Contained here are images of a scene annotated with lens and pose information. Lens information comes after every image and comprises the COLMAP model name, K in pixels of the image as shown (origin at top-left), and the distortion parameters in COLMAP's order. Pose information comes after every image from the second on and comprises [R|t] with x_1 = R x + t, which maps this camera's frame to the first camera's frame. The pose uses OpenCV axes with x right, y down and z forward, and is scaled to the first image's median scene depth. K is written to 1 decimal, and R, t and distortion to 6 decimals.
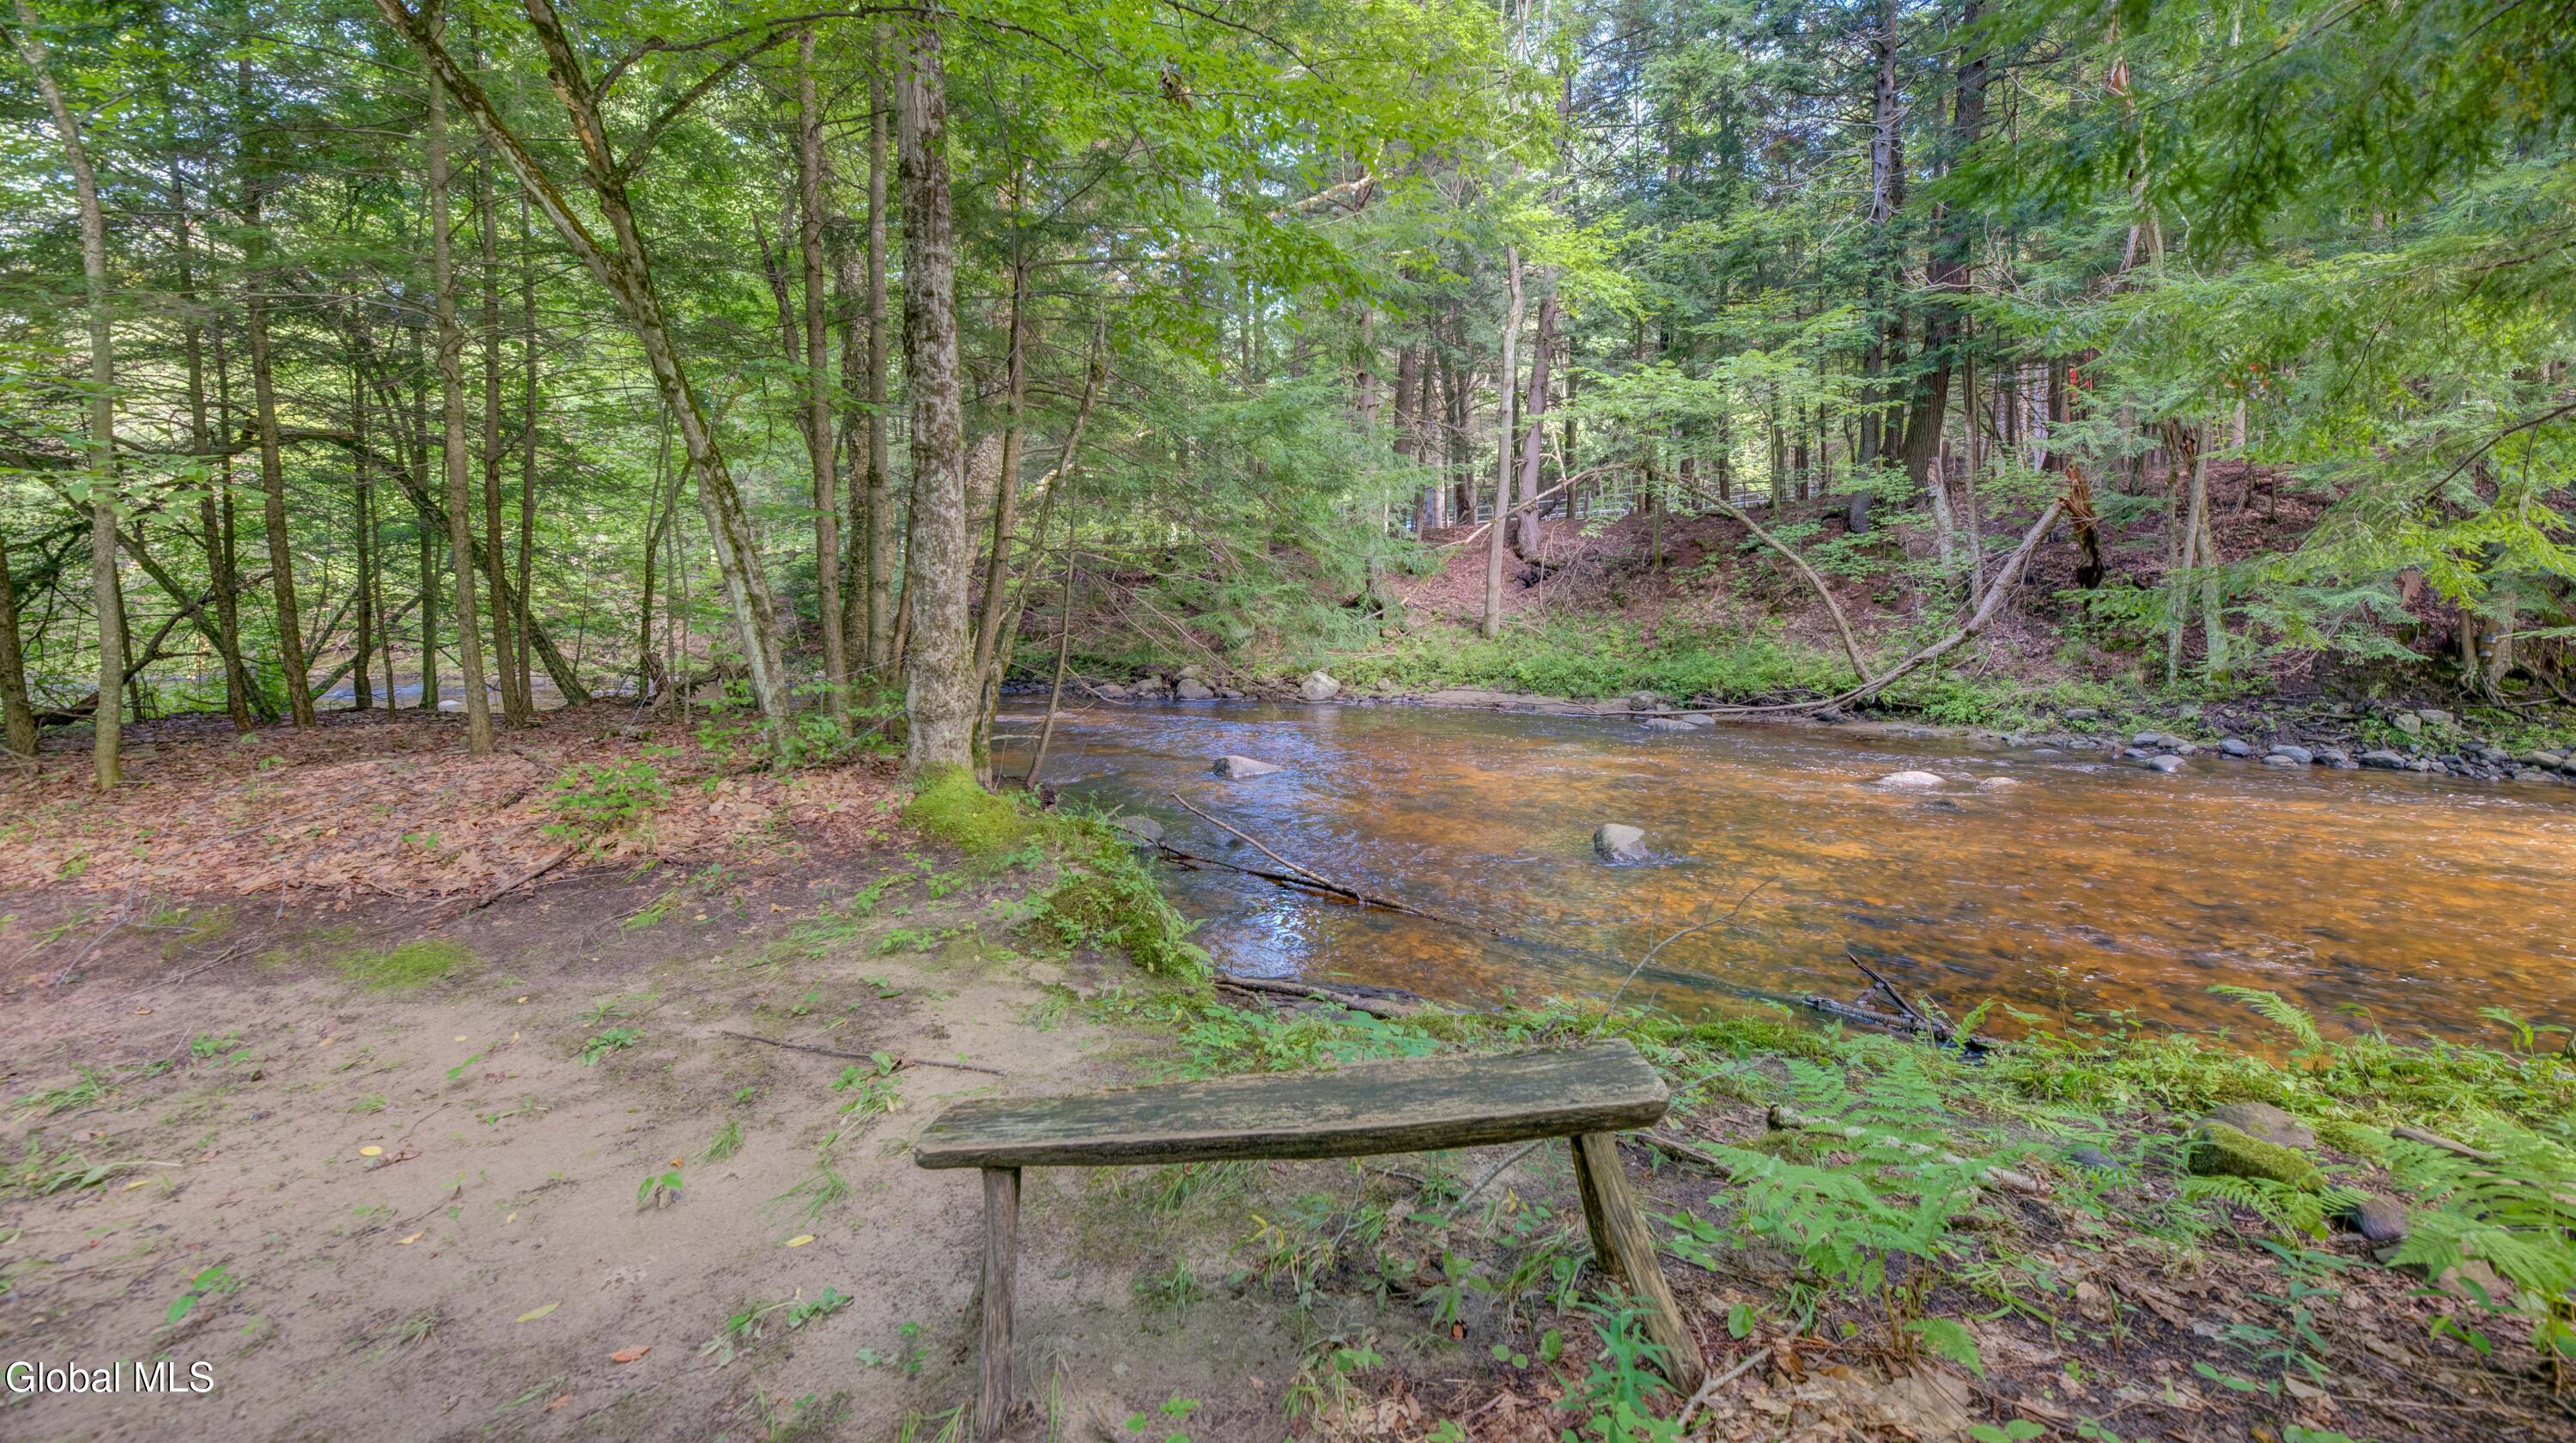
lens RADIAL K [[1079.7, 0, 1282.5], [0, 1079.7, 692.5], [0, 0, 1]] dist [-0.001829, -0.000191]
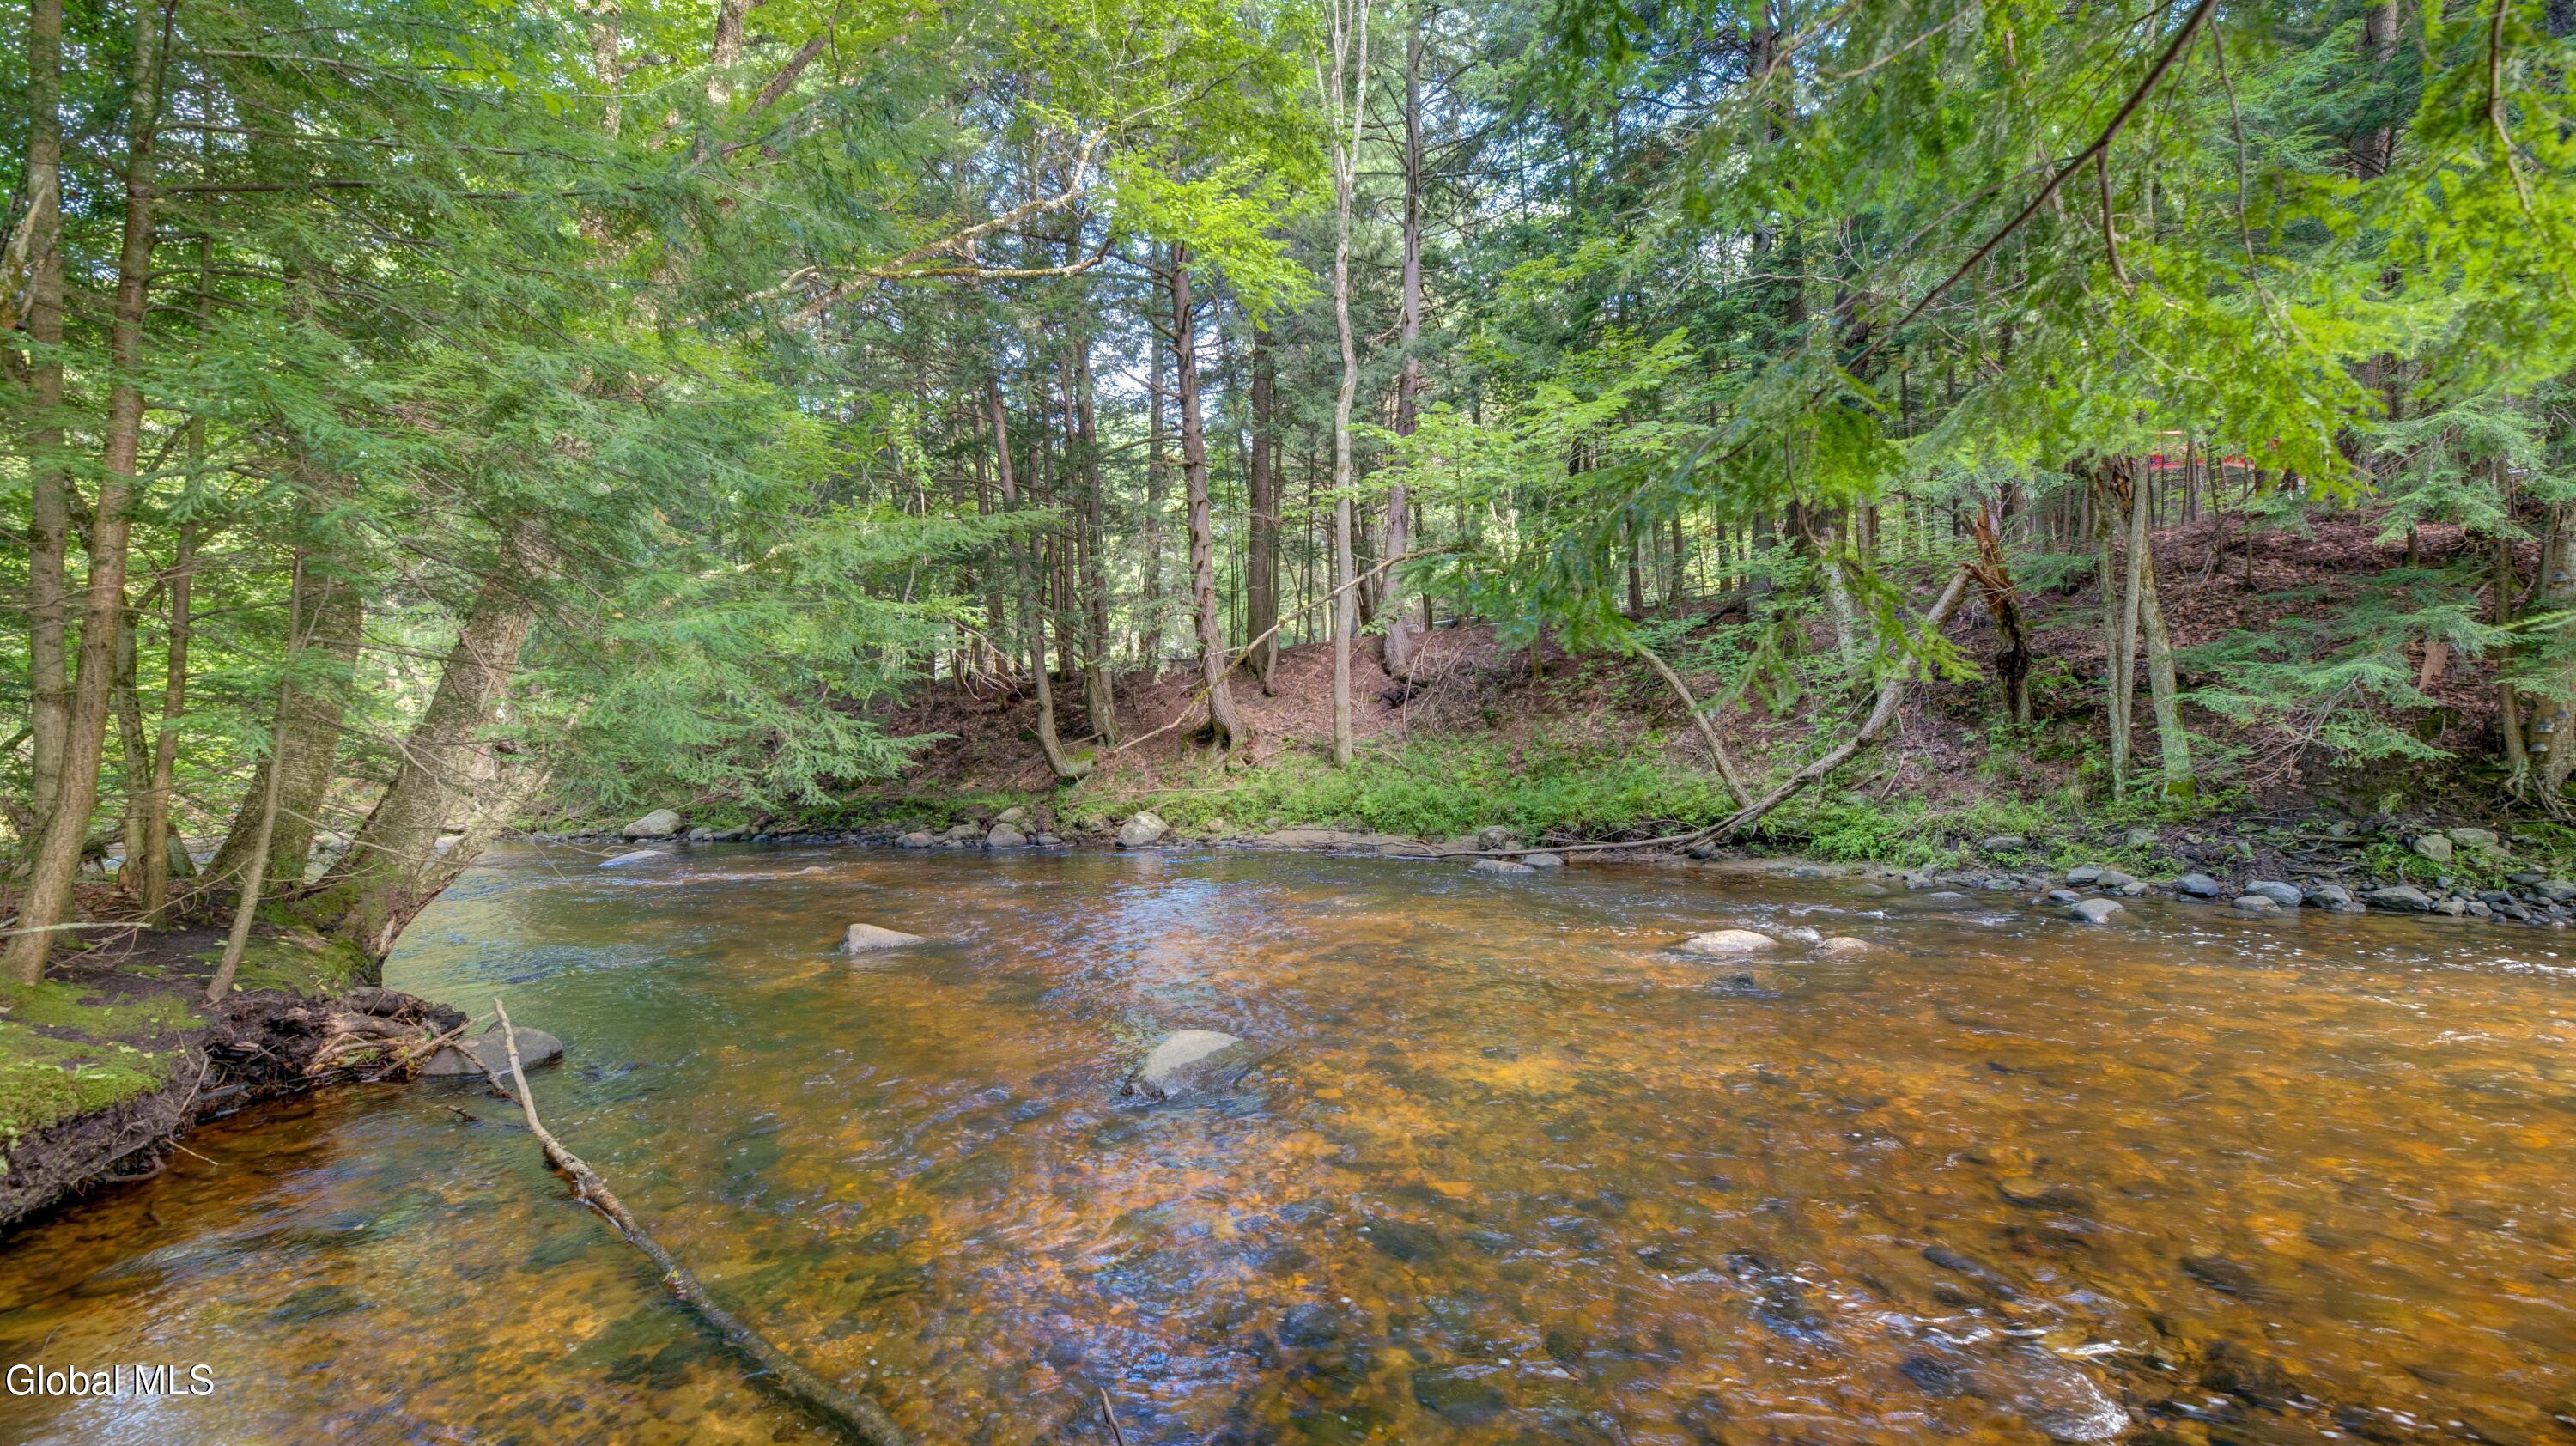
lens RADIAL K [[1086.8, 0, 1278.3], [0, 1086.8, 807.8], [0, 0, 1]] dist [-0.002421, -0.000475]
pose [[0.999384, -0.024446, -0.025180, 0.239959], [0.023856, 0.999439, -0.023494, 0.000399], [0.025740, 0.022879, 0.999407, 0.210101]]
